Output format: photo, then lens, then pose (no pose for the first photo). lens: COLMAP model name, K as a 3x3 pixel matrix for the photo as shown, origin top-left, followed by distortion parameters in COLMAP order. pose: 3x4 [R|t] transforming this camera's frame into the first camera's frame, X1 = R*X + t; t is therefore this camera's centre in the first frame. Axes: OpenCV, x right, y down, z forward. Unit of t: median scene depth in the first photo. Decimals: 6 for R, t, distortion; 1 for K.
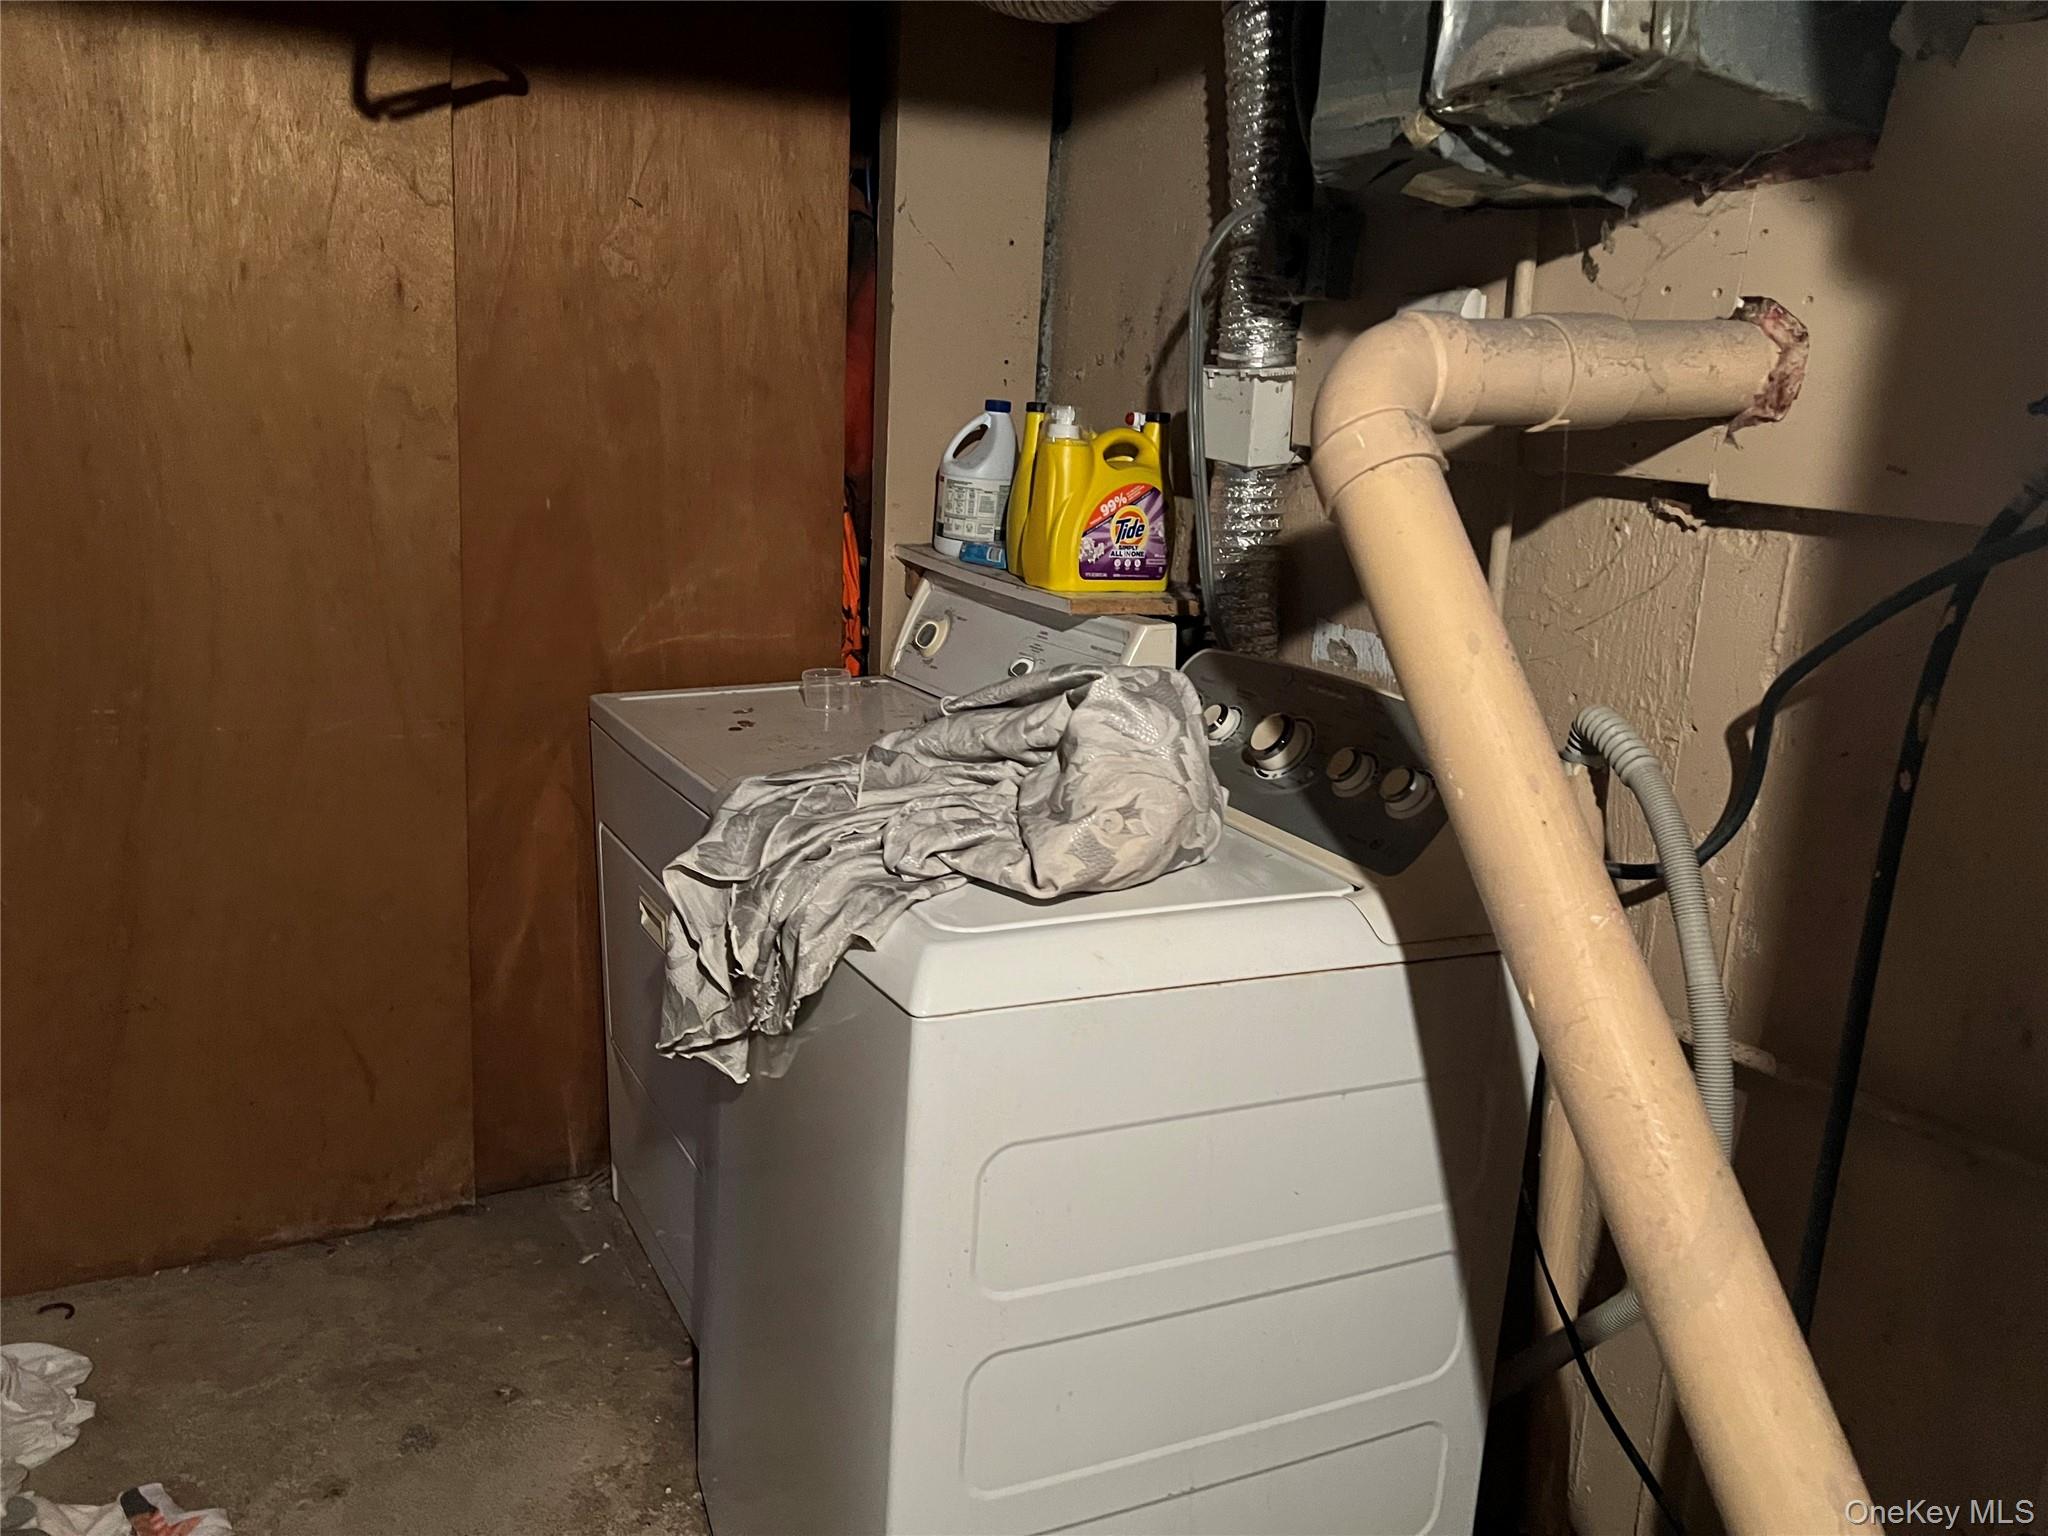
lens RADIAL K [[1527.4, 0, 1067.7], [0, 1527.4, 789.1], [0, 0, 1]] dist [0.045707, -0.046000]
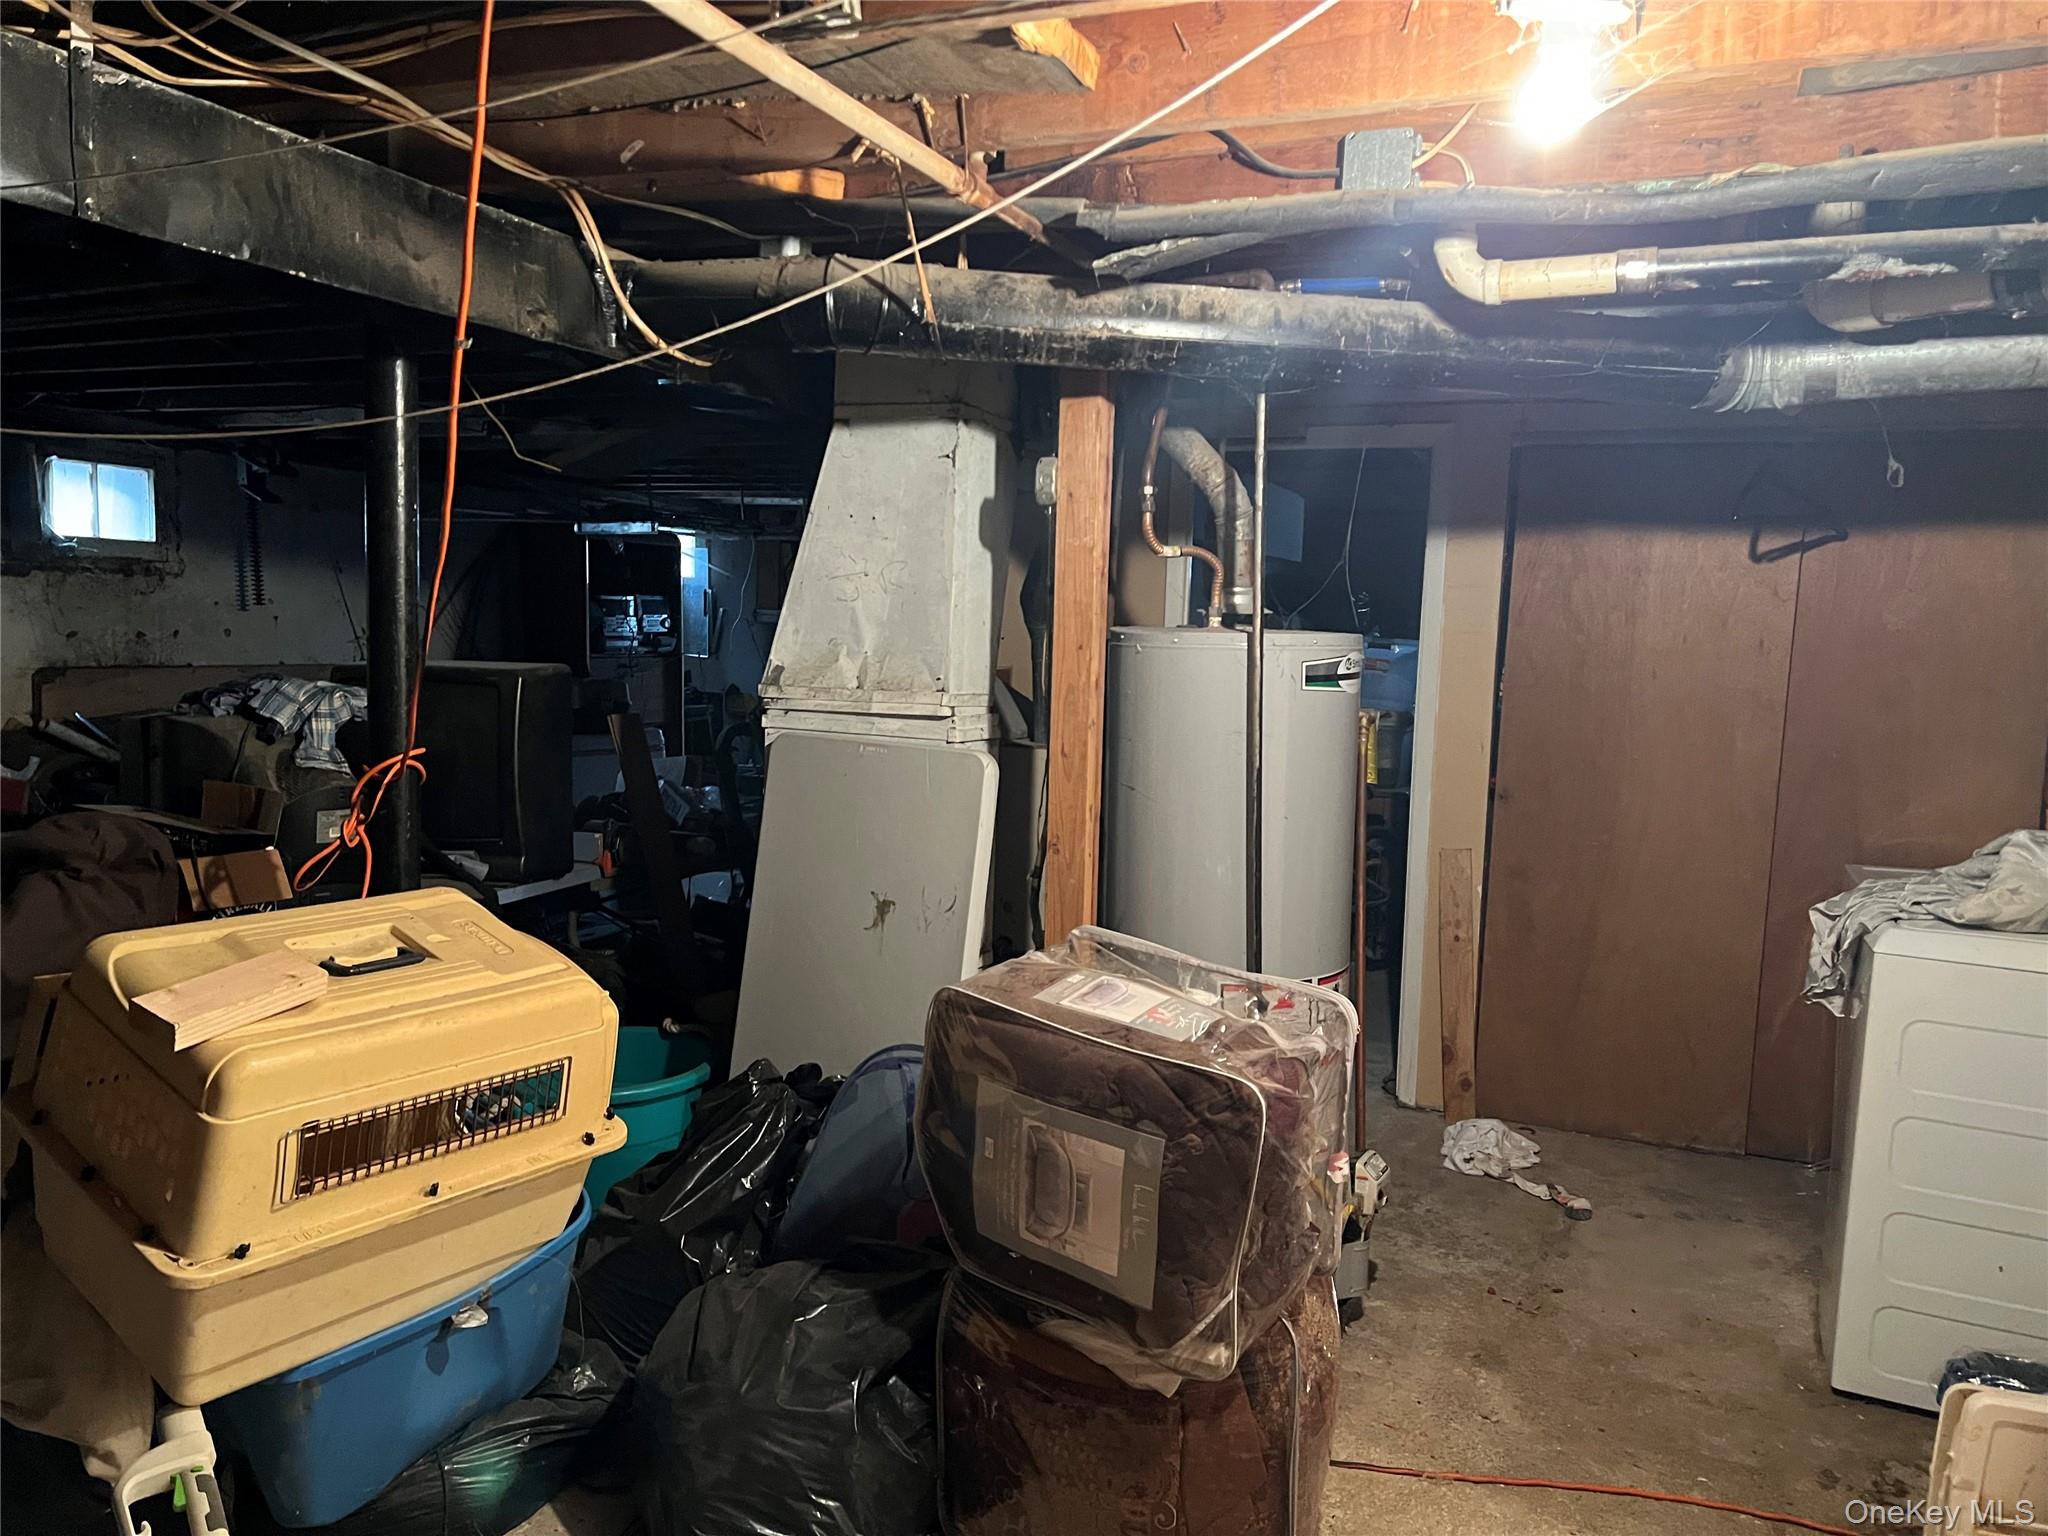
lens RADIAL K [[1527.4, 0, 1027.9], [0, 1527.4, 761.9], [0, 0, 1]] dist [0.045707, -0.046000]
pose [[0.613401, 0.034856, -0.789002, 0.567288], [-0.183435, 0.977993, -0.099405, 0.194092], [0.768174, 0.205706, 0.606296, -0.905297]]
